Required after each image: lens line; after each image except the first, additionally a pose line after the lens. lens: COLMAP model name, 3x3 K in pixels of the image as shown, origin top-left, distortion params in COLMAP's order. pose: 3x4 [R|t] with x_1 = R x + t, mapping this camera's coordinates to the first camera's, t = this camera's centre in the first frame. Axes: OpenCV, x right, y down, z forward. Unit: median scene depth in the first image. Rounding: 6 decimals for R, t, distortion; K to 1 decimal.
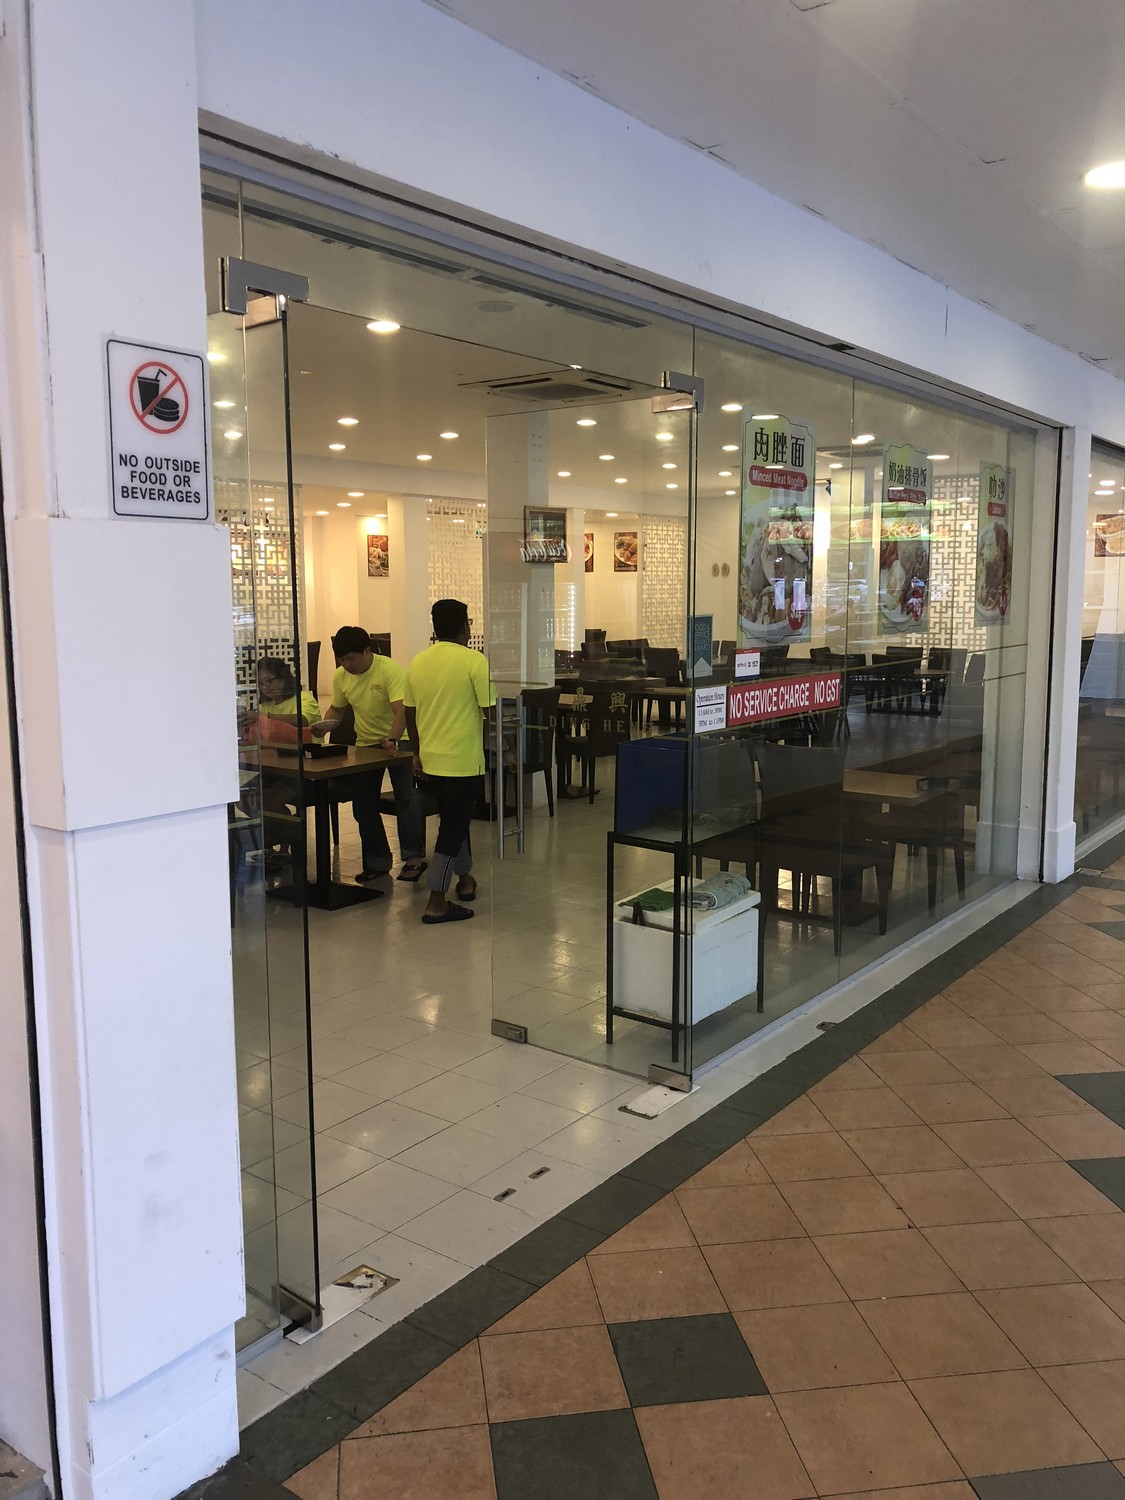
lens RADIAL K [[1212.4, 0, 550.1], [0, 1212.4, 741.2], [0, 0, 1]] dist [0.005213, -0.012908]
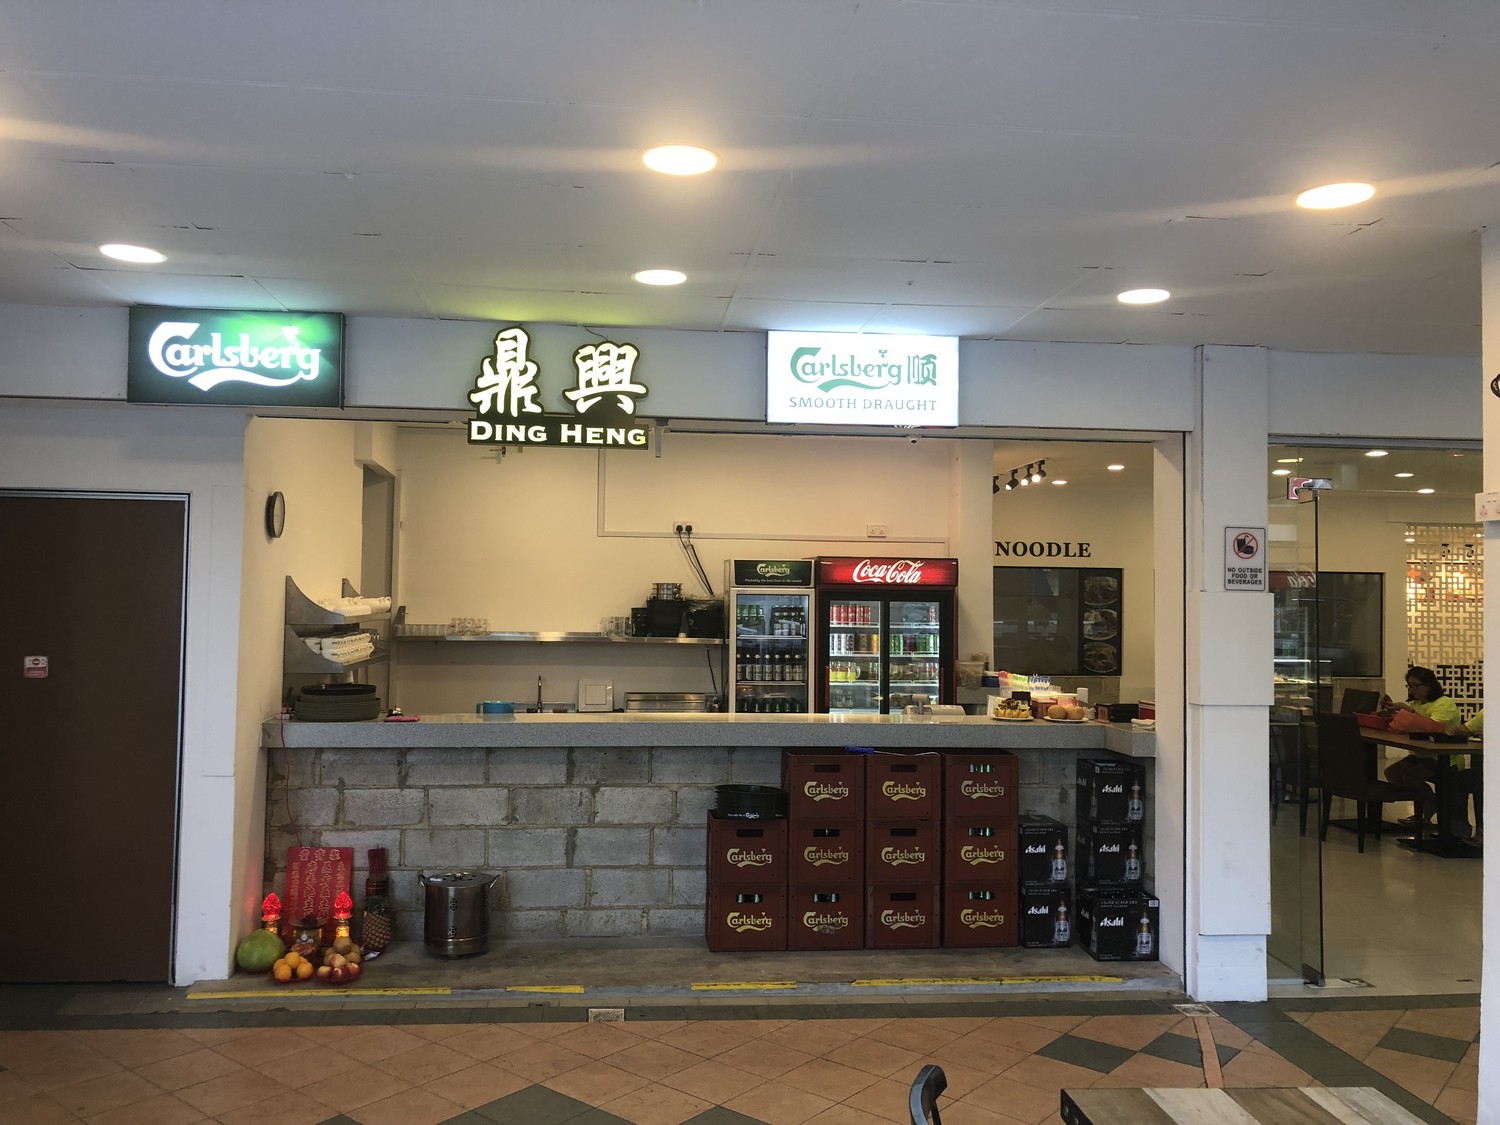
lens RADIAL K [[1212.4, 0, 748.4], [0, 1212.4, 561.3], [0, 0, 1]] dist [0.005213, -0.012908]
pose [[0.679210, -0.016910, -0.733749, 0.351181], [-0.104006, 0.987428, -0.119032, 0.070556], [0.726538, 0.157162, 0.668912, -0.616938]]
